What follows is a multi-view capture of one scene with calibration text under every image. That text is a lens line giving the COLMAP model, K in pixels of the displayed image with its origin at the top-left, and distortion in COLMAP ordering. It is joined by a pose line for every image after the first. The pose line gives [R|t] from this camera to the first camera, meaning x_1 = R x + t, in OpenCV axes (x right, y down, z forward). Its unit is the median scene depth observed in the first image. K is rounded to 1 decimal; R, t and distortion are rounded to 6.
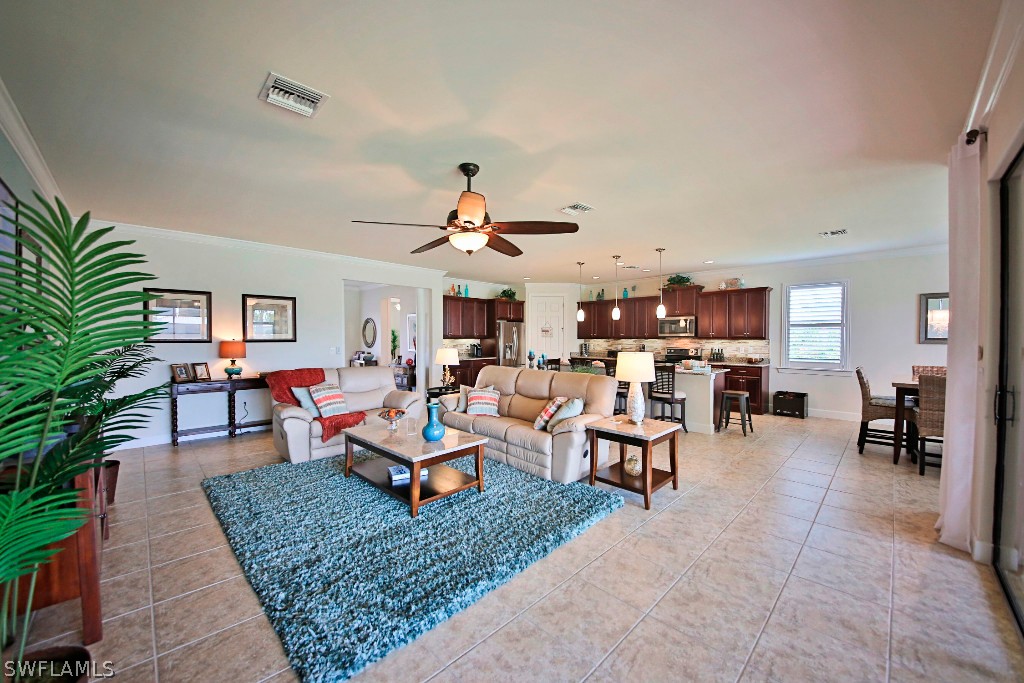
lens RADIAL K [[382.2, 0, 509.3], [0, 382.2, 342.9], [0, 0, 1]] dist [-0.000570, -0.010091]
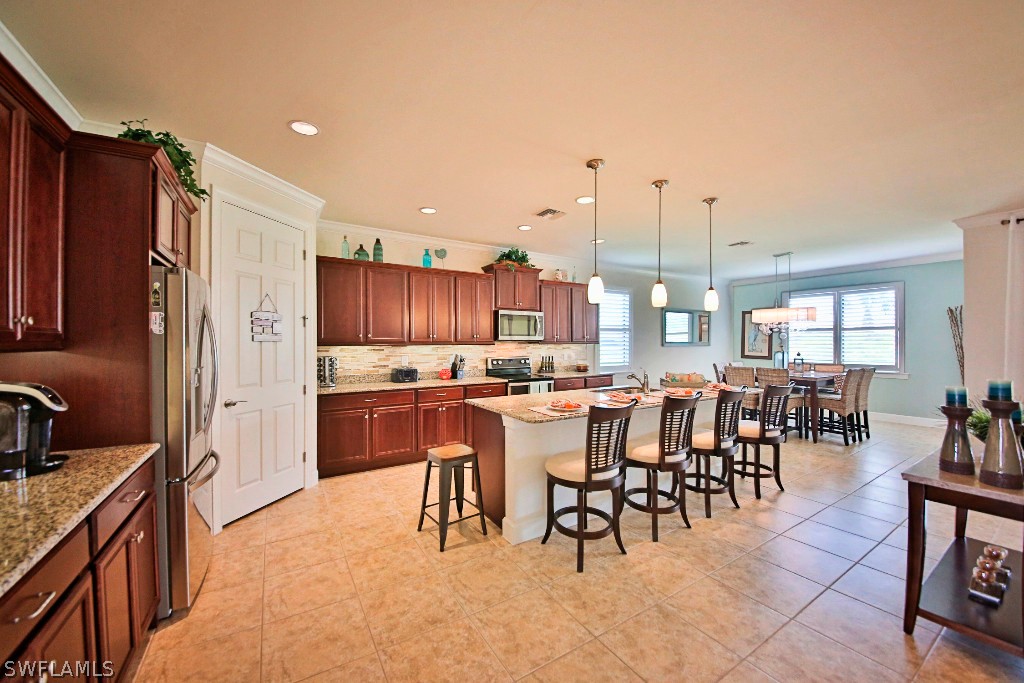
lens RADIAL K [[382.2, 0, 509.3], [0, 382.2, 342.9], [0, 0, 1]] dist [-0.000570, -0.010091]
pose [[0.218106, -0.004968, 0.975912, -0.239929], [0.016453, 0.999864, 0.001413, -0.015154], [-0.975786, 0.015748, 0.218158, 0.991047]]
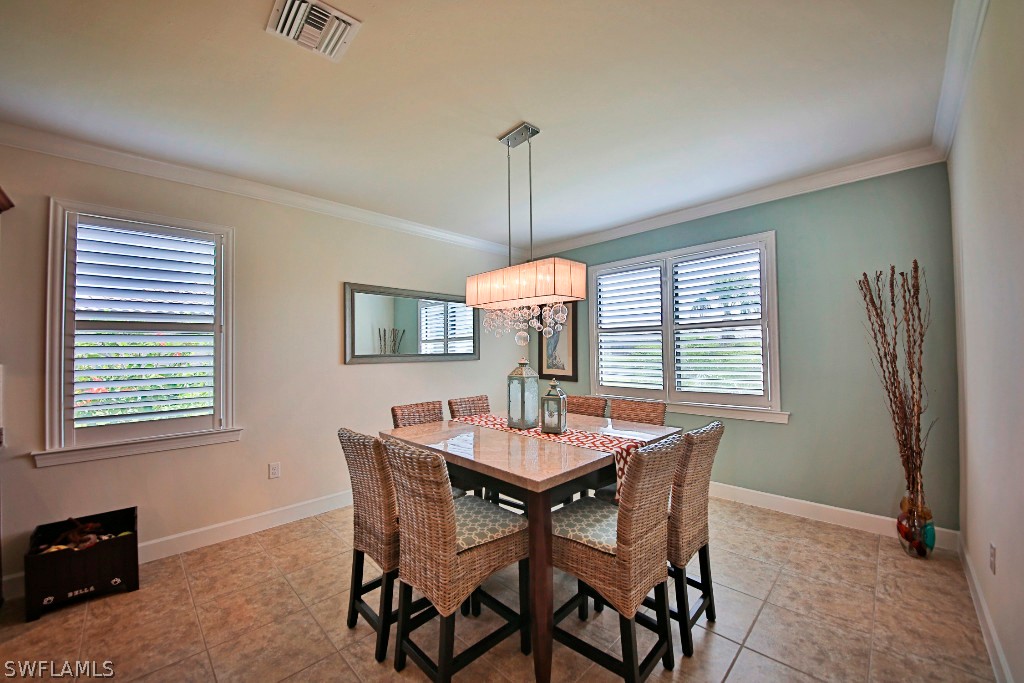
lens RADIAL K [[388.0, 0, 510.4], [0, 388.0, 346.9], [0, 0, 1]] dist [-0.001516, -0.008060]
pose [[-0.004368, 0.010203, 0.999938, 0.381947], [0.029810, 0.999505, -0.010068, -0.009138], [-0.999546, 0.029765, -0.004670, 0.594174]]
